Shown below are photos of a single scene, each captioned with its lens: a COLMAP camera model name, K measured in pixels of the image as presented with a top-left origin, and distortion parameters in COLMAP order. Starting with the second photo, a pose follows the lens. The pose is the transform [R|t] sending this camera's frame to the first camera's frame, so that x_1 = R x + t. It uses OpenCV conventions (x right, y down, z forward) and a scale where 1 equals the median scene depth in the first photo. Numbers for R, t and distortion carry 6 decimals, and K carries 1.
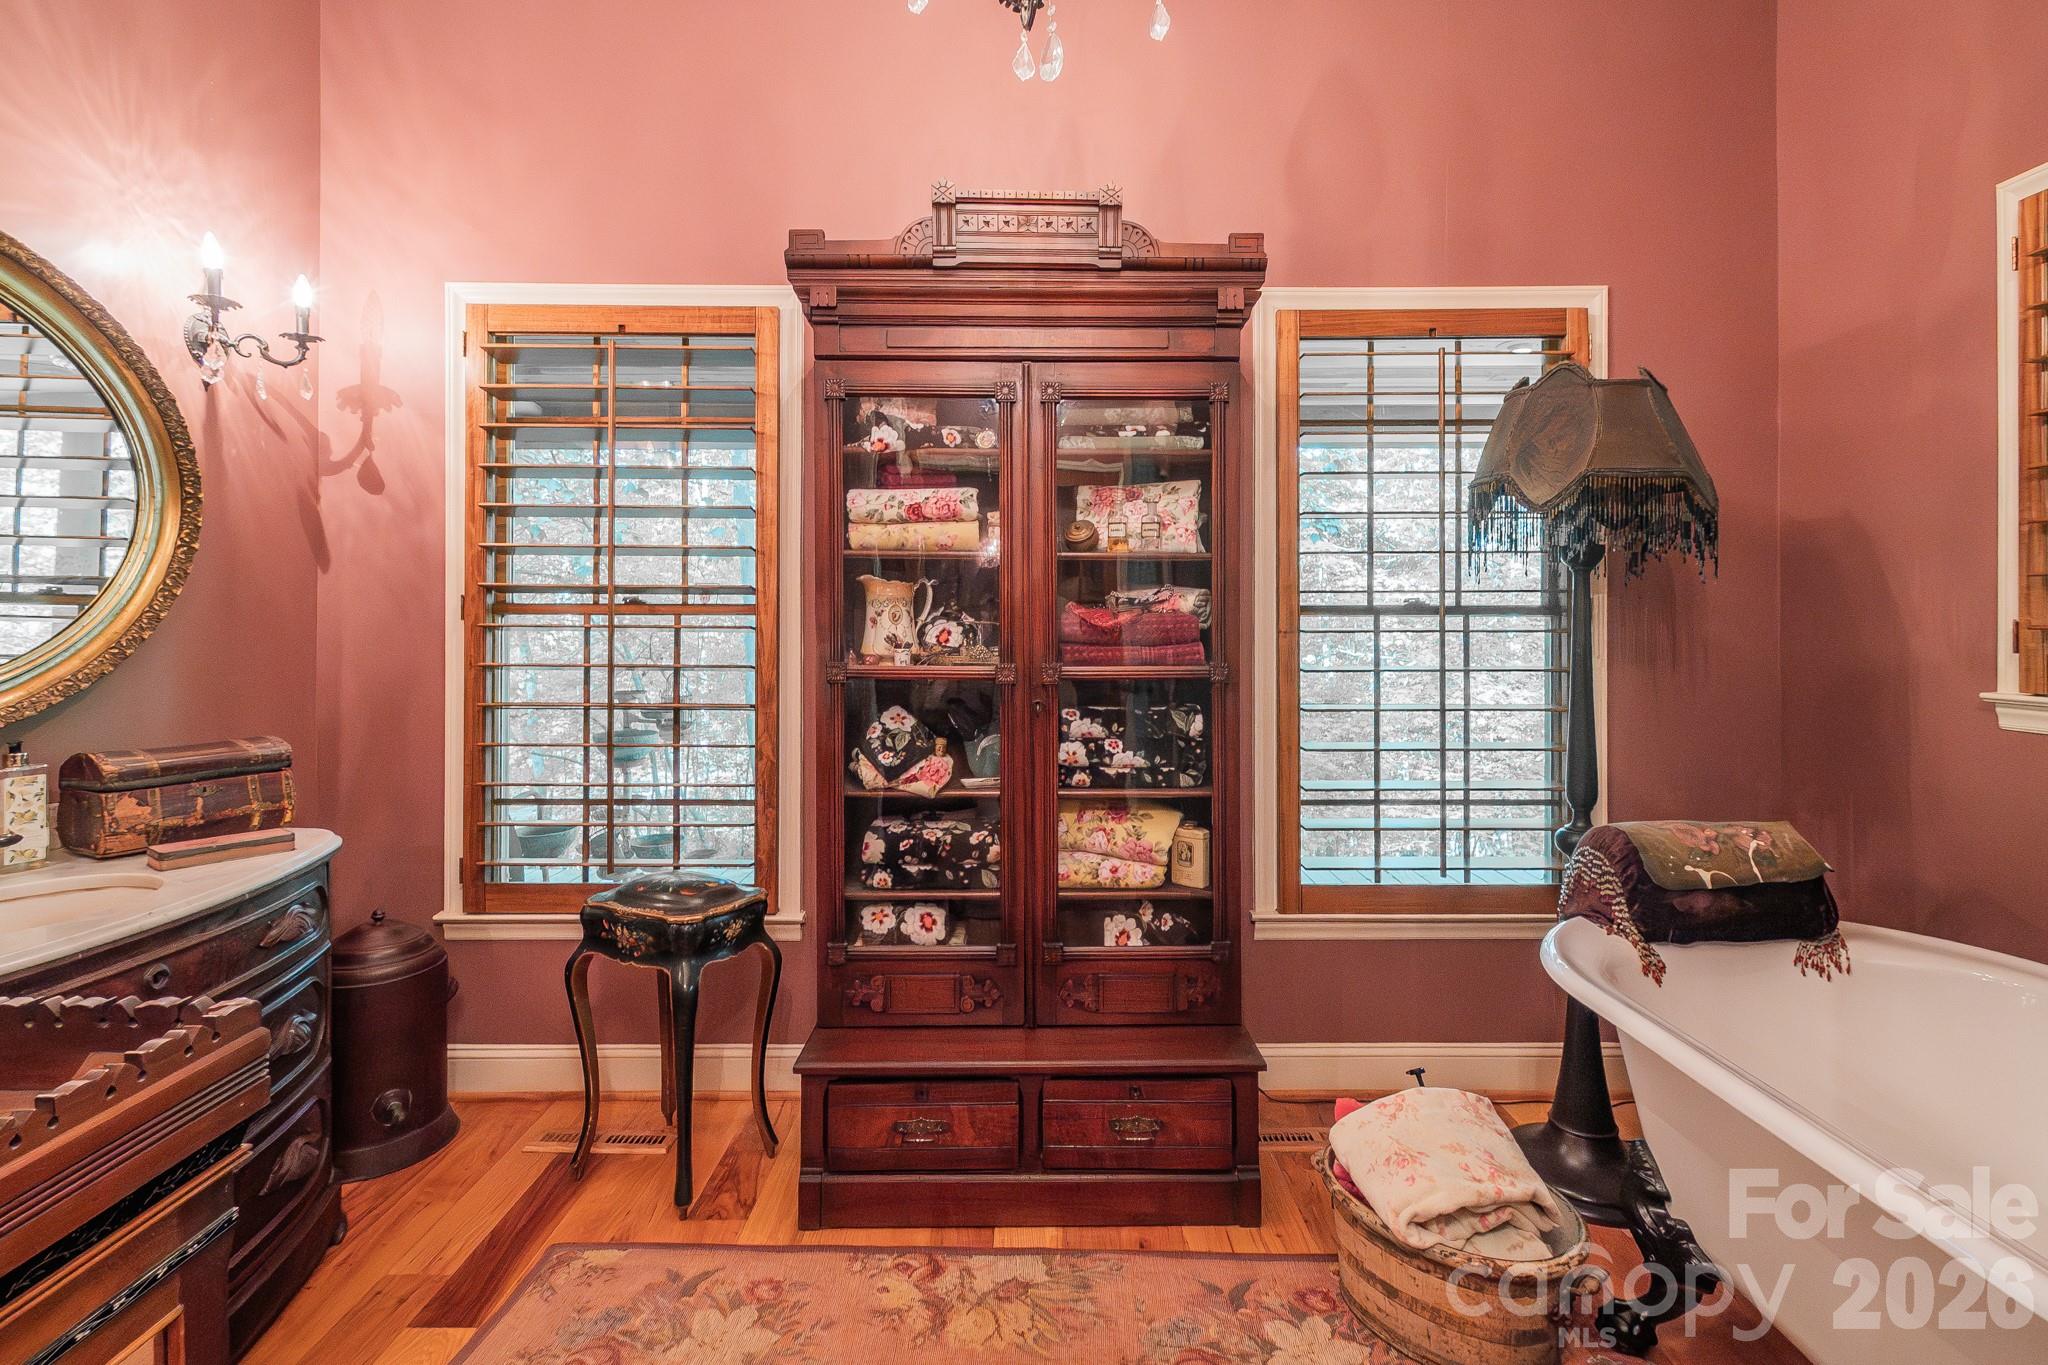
lens RADIAL K [[938.0, 0, 1035.2], [0, 938.0, 629.9], [0, 0, 1]] dist [-0.000539, -0.000176]
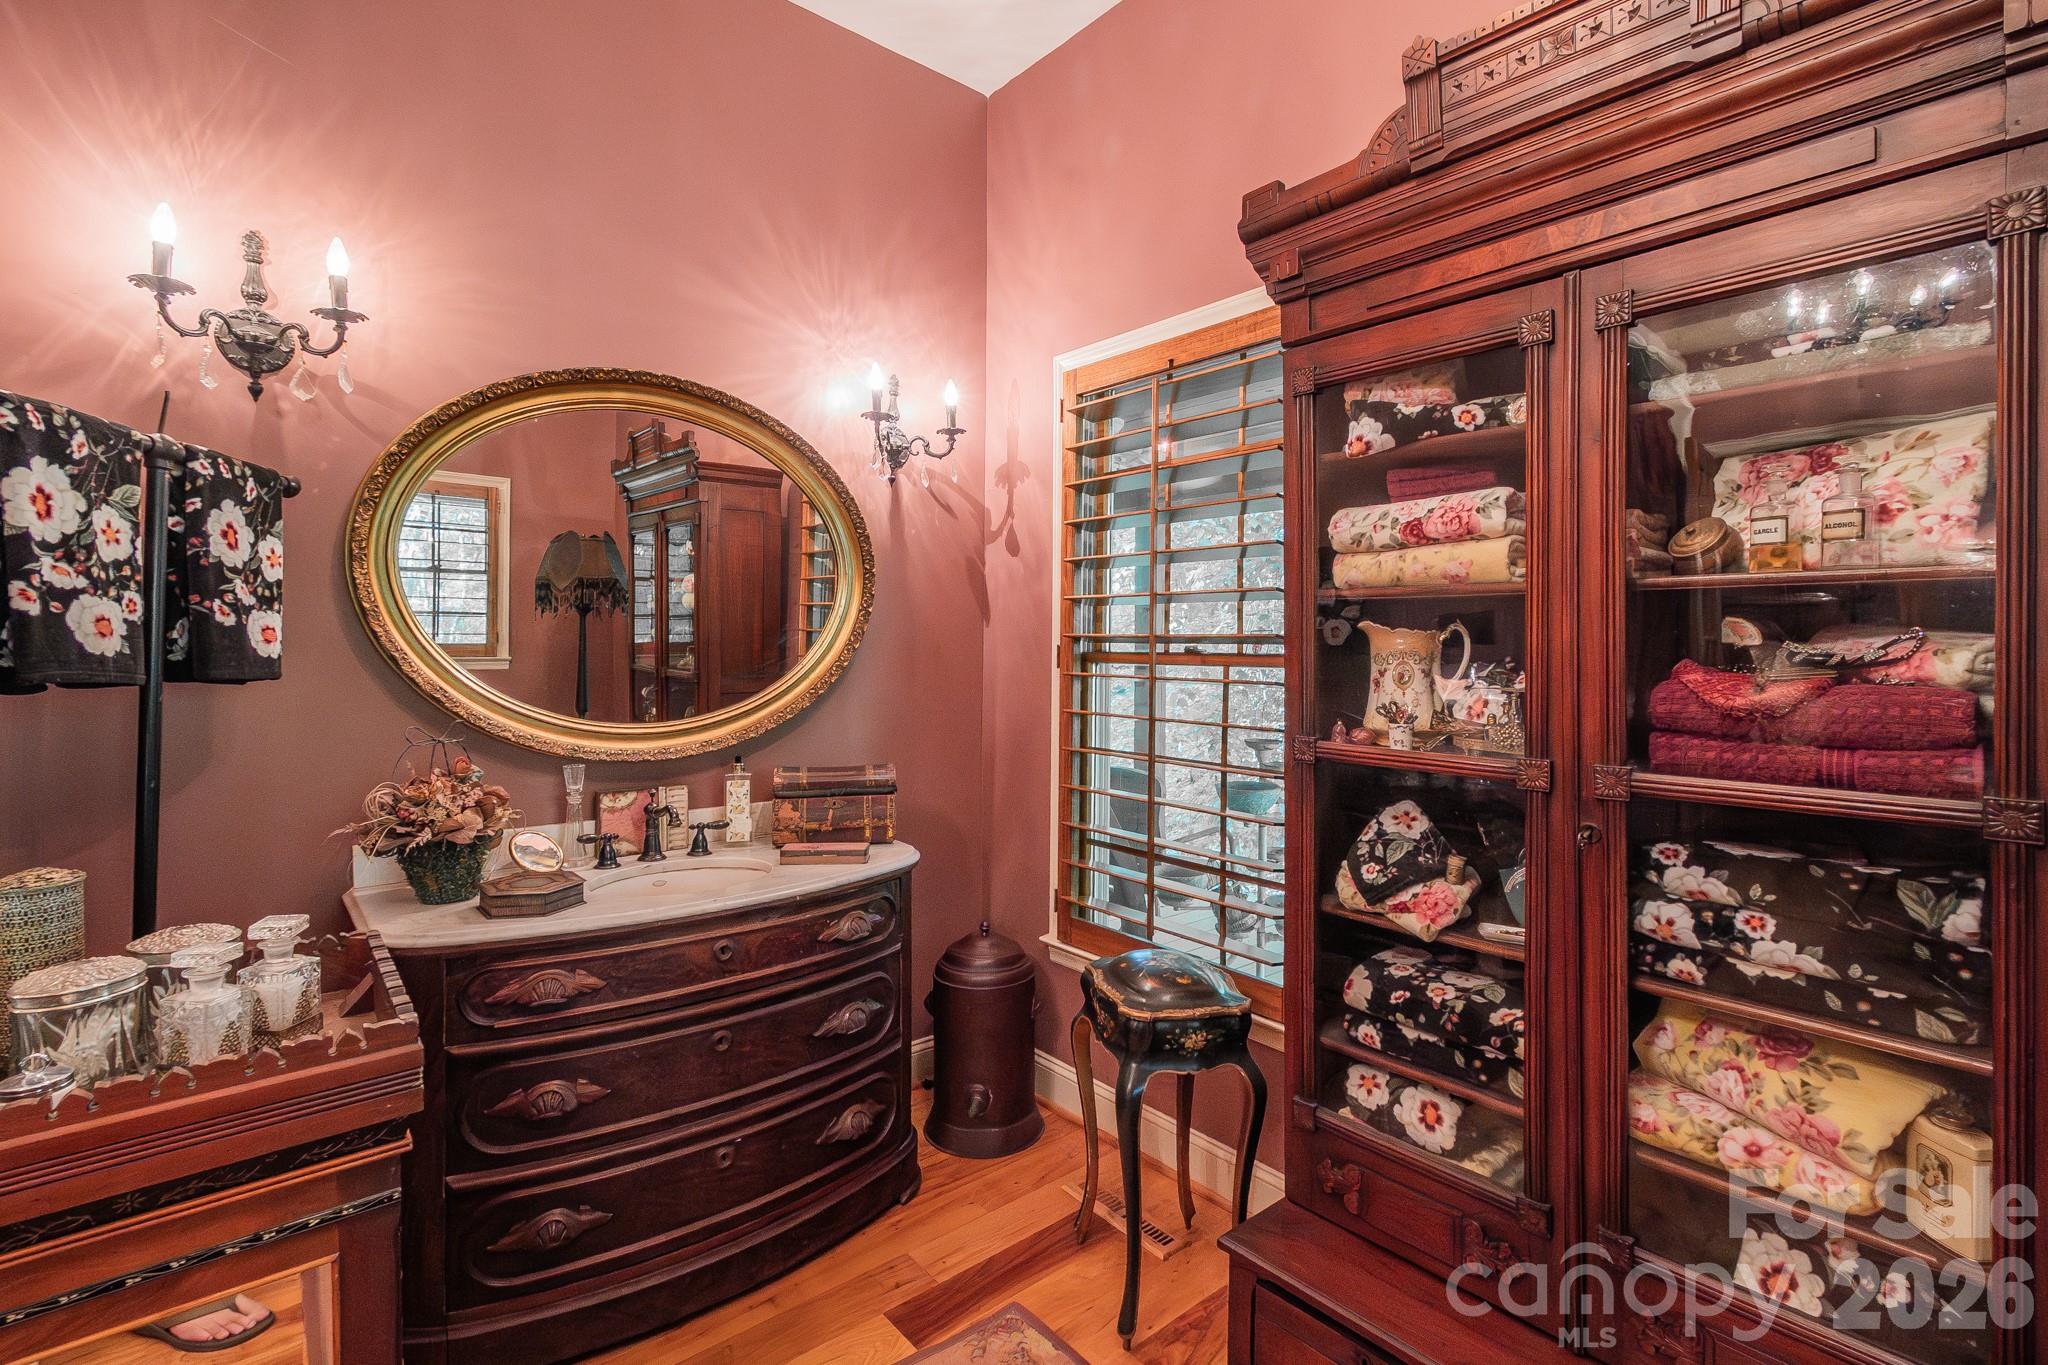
lens RADIAL K [[947.0, 0, 1062.7], [0, 947.0, 660.2], [0, 0, 1]] dist [0.004479, -0.000454]
pose [[0.652707, 0.012756, -0.757503, 0.238826], [-0.012081, 0.999906, 0.006429, -0.030008], [0.757514, 0.004955, 0.652800, 0.329485]]
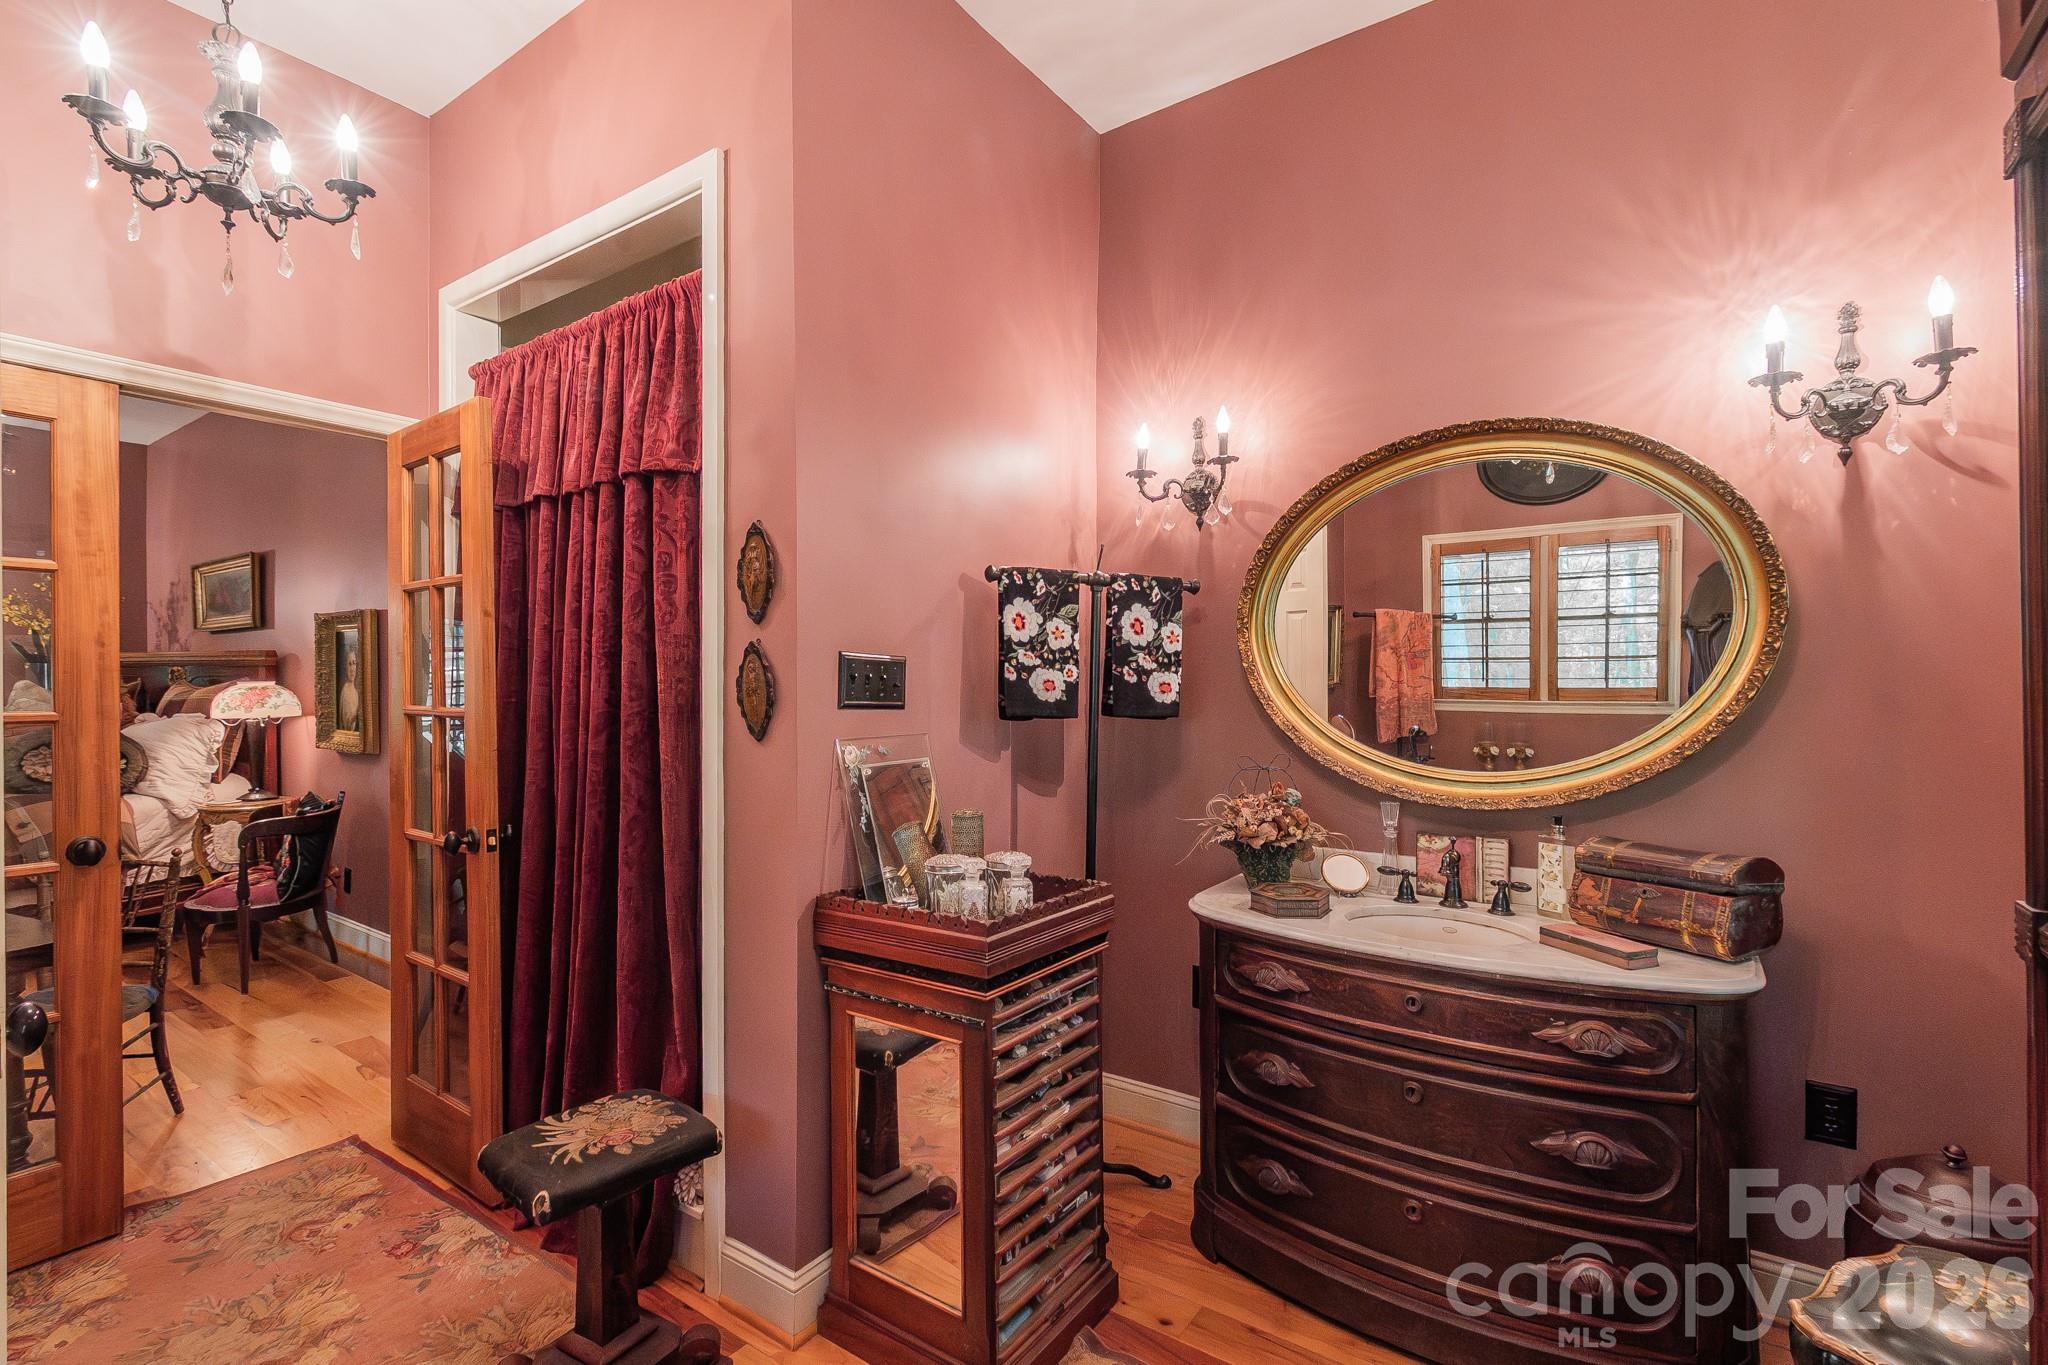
lens RADIAL K [[949.7, 0, 1016.7], [0, 949.7, 697.7], [0, 0, 1]] dist [0.001009, -0.000161]
pose [[-0.587188, 0.011453, -0.809369, 0.292951], [-0.007092, 0.999789, 0.019293, -0.046799], [0.809419, 0.017069, -0.586983, 0.876171]]
